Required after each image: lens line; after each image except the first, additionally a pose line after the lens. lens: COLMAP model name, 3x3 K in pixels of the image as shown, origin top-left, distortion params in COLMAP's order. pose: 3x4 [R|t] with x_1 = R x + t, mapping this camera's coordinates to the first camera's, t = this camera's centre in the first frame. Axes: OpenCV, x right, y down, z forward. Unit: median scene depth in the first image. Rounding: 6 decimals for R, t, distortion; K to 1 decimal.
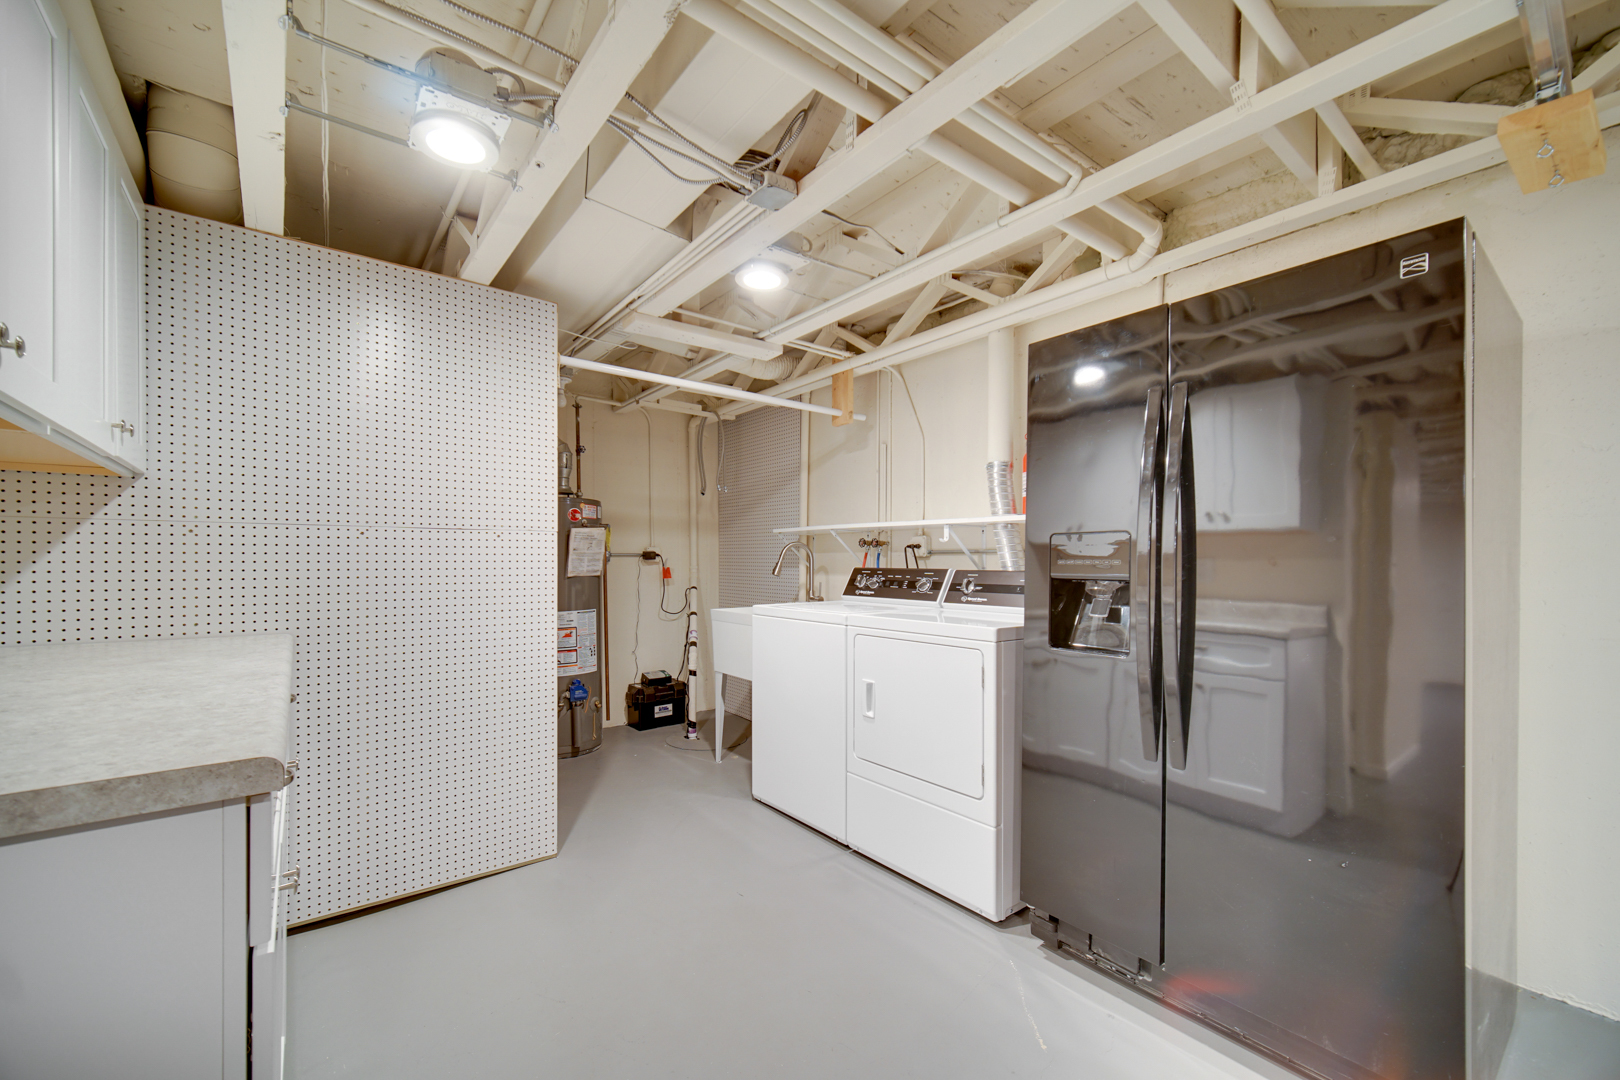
lens RADIAL K [[652.0, 0, 803.5], [0, 652.0, 564.7], [0, 0, 1]] dist [0.000636, 0.000028]
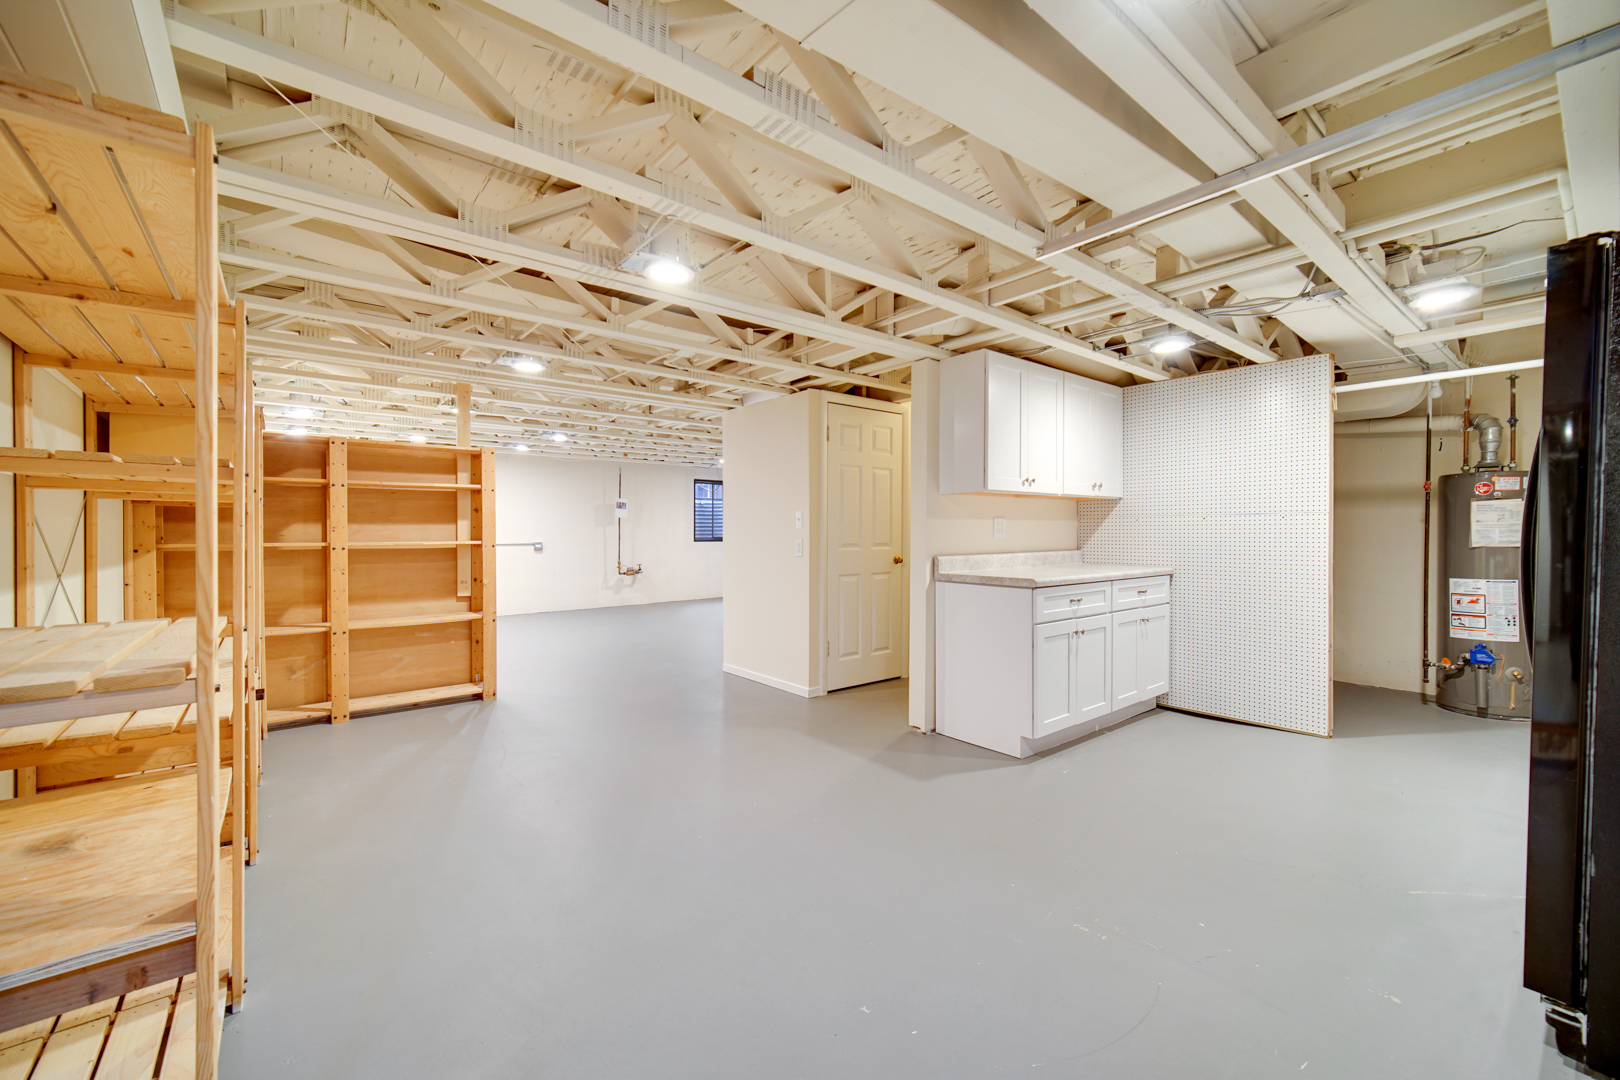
lens RADIAL K [[652.0, 0, 810.6], [0, 652.0, 540.5], [0, 0, 1]] dist [0.000636, 0.000028]
pose [[0.018248, 0.003769, -0.999826, 1.106678], [-0.002529, 0.999990, 0.003723, 0.010022], [0.999830, 0.002461, 0.018257, -0.176439]]
